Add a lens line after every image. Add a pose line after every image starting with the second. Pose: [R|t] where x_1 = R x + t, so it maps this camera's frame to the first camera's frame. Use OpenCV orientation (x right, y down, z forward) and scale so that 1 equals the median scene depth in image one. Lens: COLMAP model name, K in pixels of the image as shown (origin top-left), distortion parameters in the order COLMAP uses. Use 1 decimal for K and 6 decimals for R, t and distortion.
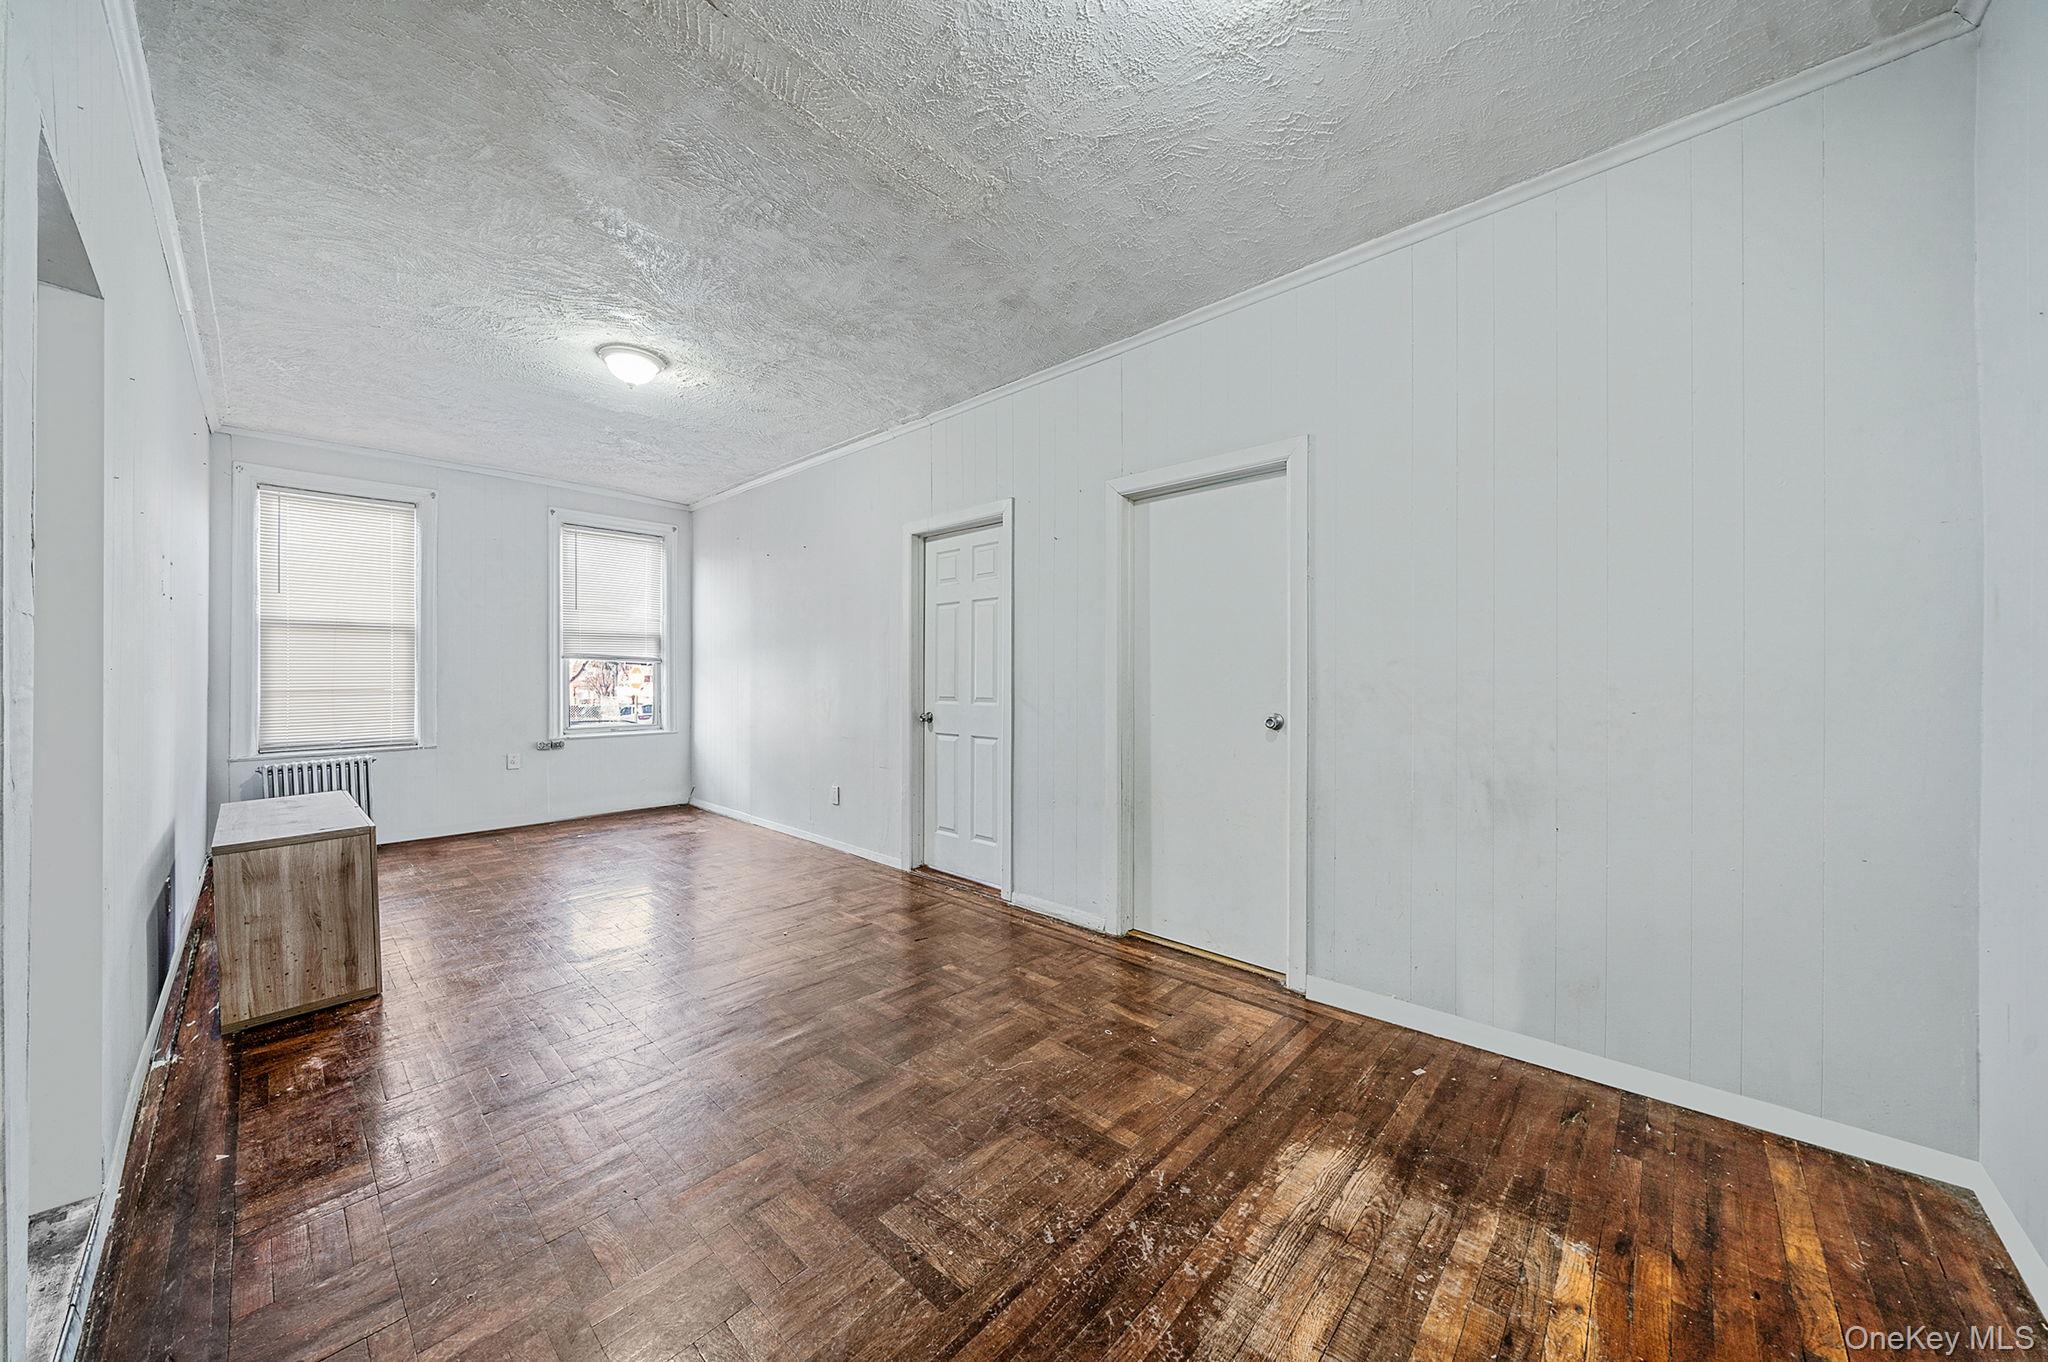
lens RADIAL K [[705.3, 0, 1019.3], [0, 705.3, 673.7], [0, 0, 1]] dist [-0.000762, -0.000089]
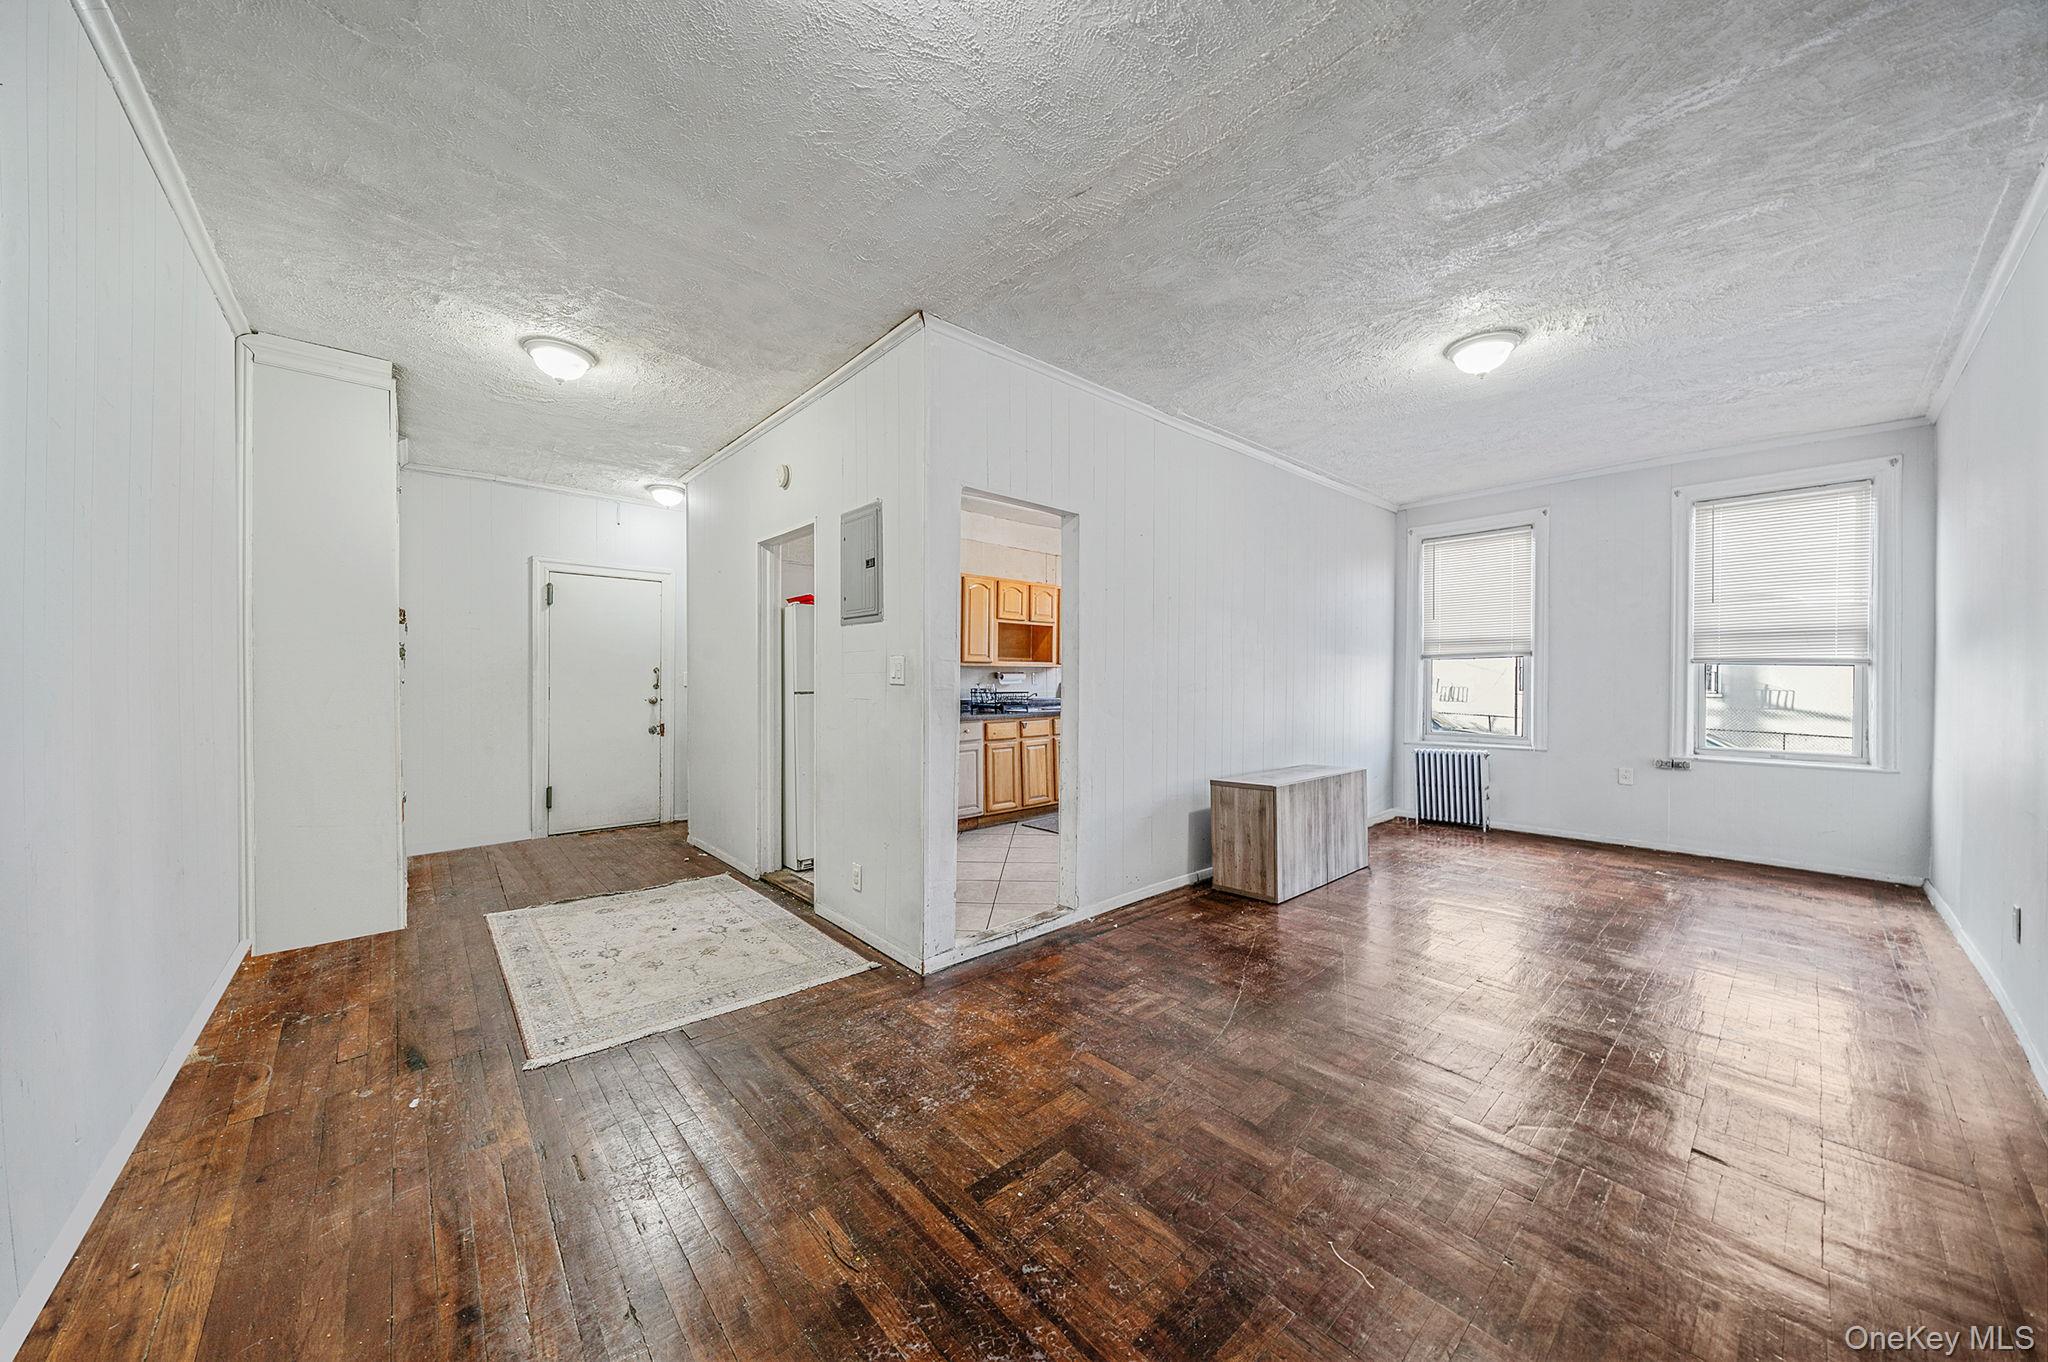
lens RADIAL K [[703.3, 0, 1021.2], [0, 703.3, 681.6], [0, 0, 1]] dist [-0.002263, -0.000275]
pose [[-0.097777, 0.002427, -0.995205, 0.604484], [-0.001661, 0.999995, 0.002602, -0.002724], [0.995207, 0.001907, -0.097773, 0.656342]]
